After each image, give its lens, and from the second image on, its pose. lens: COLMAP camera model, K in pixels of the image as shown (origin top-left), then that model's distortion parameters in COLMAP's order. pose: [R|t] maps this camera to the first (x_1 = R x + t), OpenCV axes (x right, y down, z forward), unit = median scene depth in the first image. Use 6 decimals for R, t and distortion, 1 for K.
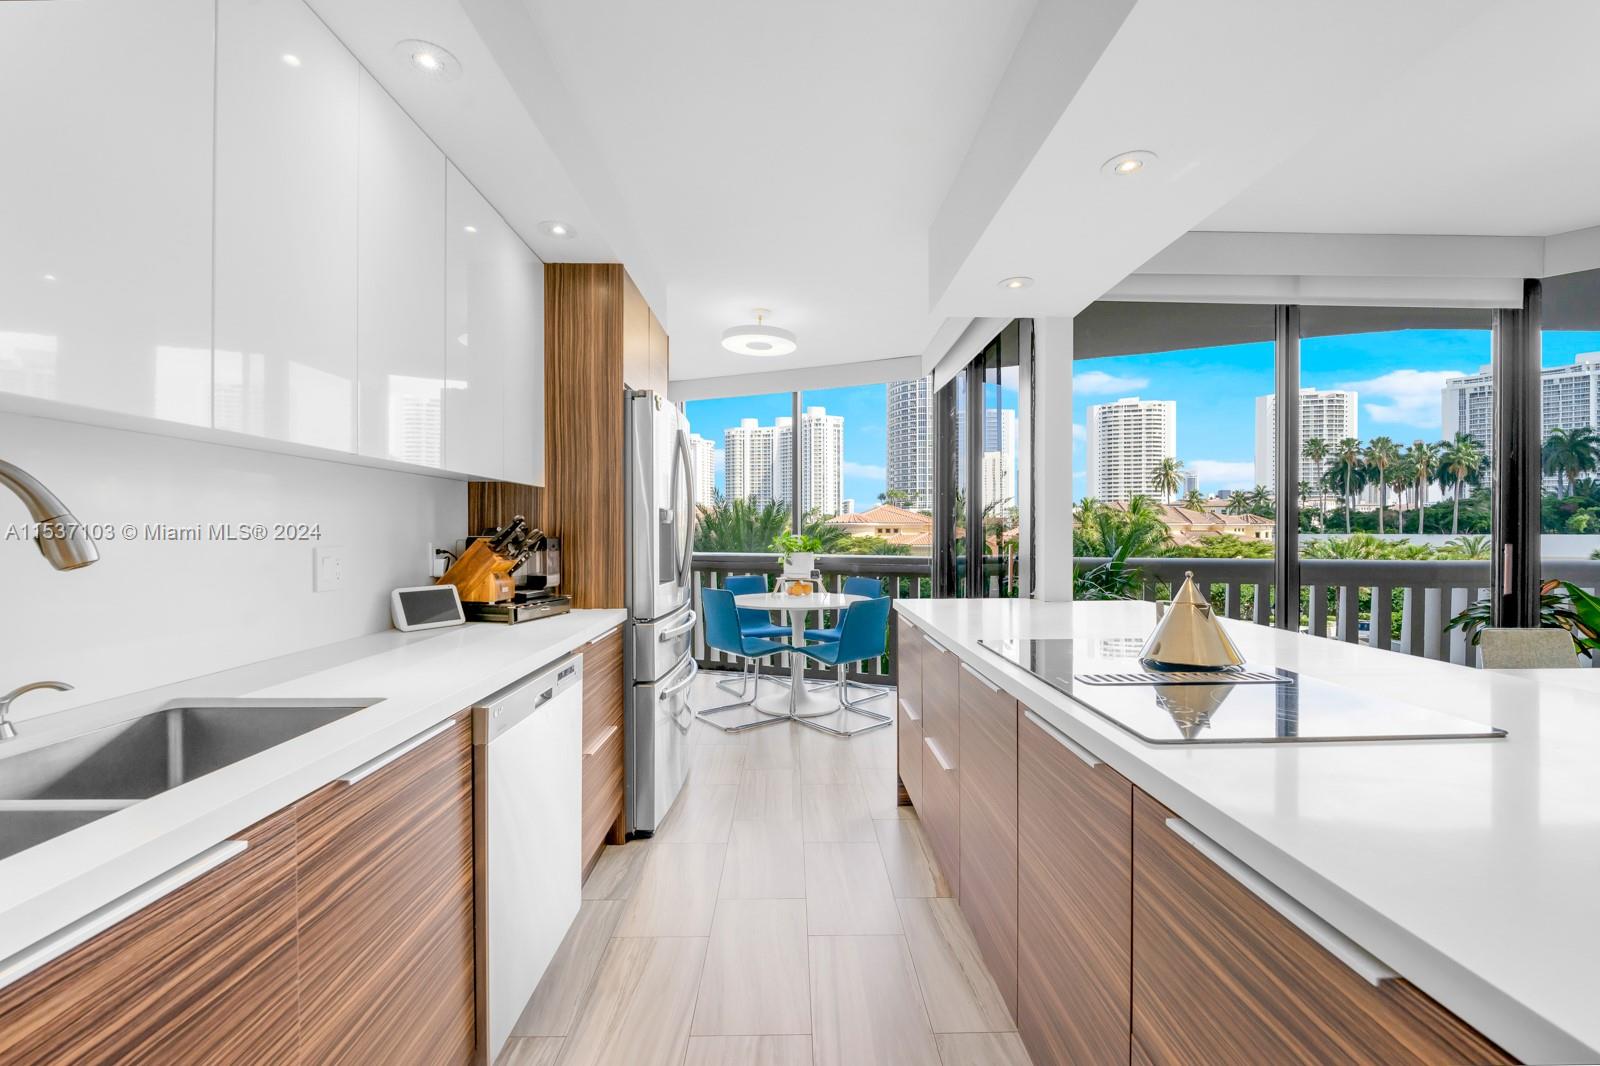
lens RADIAL K [[659.3, 0, 802.5], [0, 659.3, 533.6], [0, 0, 1]] dist [-0.007516, -0.000565]
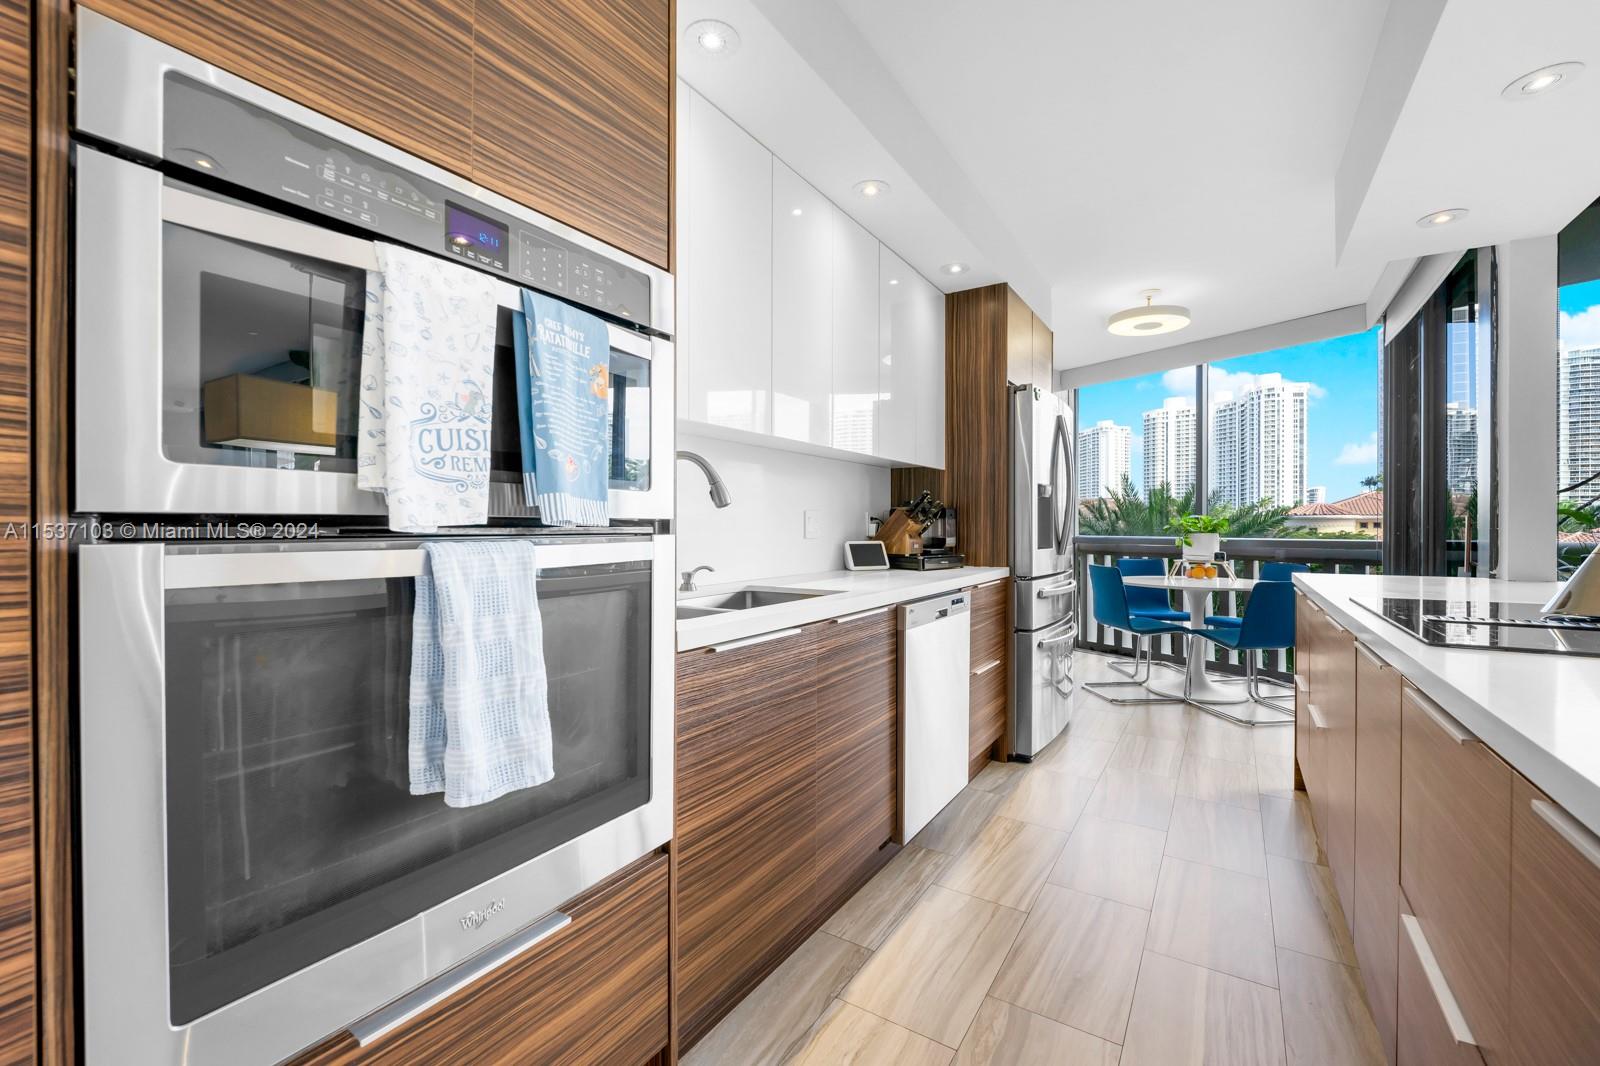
lens RADIAL K [[664.0, 0, 800.0], [0, 664.0, 533.0], [0, 0, 1]] dist [-0.011576, 0.000012]
pose [[0.827631, 0.006497, -0.561235, 0.083763], [-0.003213, 0.999971, 0.006839, 0.037684], [0.561264, -0.003857, 0.827628, -0.189588]]
